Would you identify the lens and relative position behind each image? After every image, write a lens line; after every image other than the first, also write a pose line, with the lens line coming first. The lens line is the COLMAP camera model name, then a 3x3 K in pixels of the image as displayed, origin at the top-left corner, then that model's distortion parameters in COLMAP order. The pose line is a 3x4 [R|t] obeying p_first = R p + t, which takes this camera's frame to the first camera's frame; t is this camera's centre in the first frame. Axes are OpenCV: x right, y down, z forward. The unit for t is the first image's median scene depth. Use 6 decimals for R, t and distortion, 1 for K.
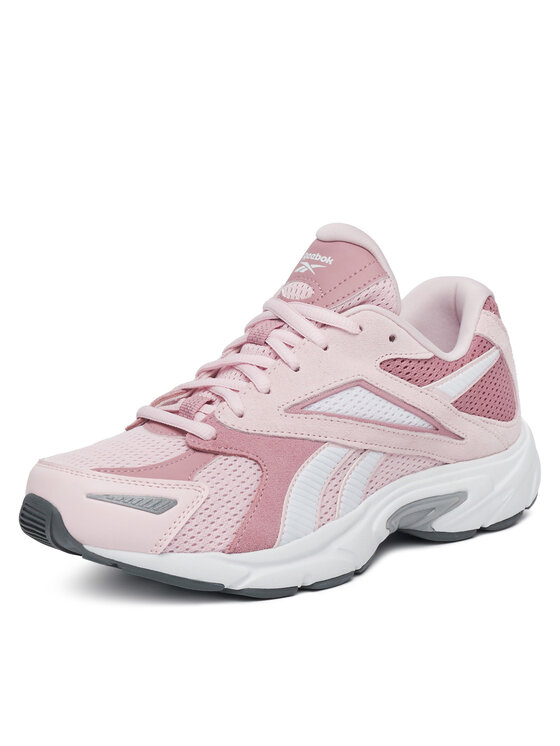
lens RADIAL K [[1054.3, 0, 280.0], [0, 1054.3, 373.0], [0, 0, 1]] dist [0.004960, 0.009630]
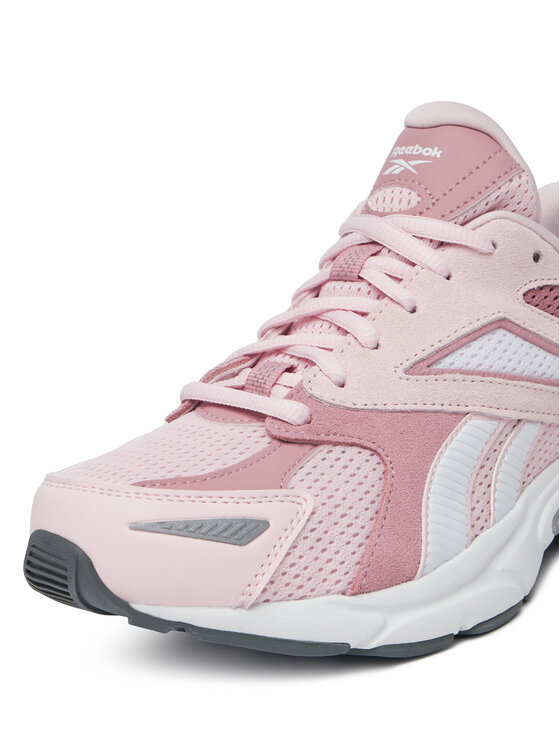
lens RADIAL K [[1158.7, 0, 280.0], [0, 1158.7, 373.0], [0, 0, 1]] dist [0.114866, -0.031502]
pose [[0.996352, -0.085323, -0.001279, -0.073311], [0.085333, 0.996210, 0.016827, 0.017224], [-0.000161, -0.016875, 0.999858, 0.260360]]
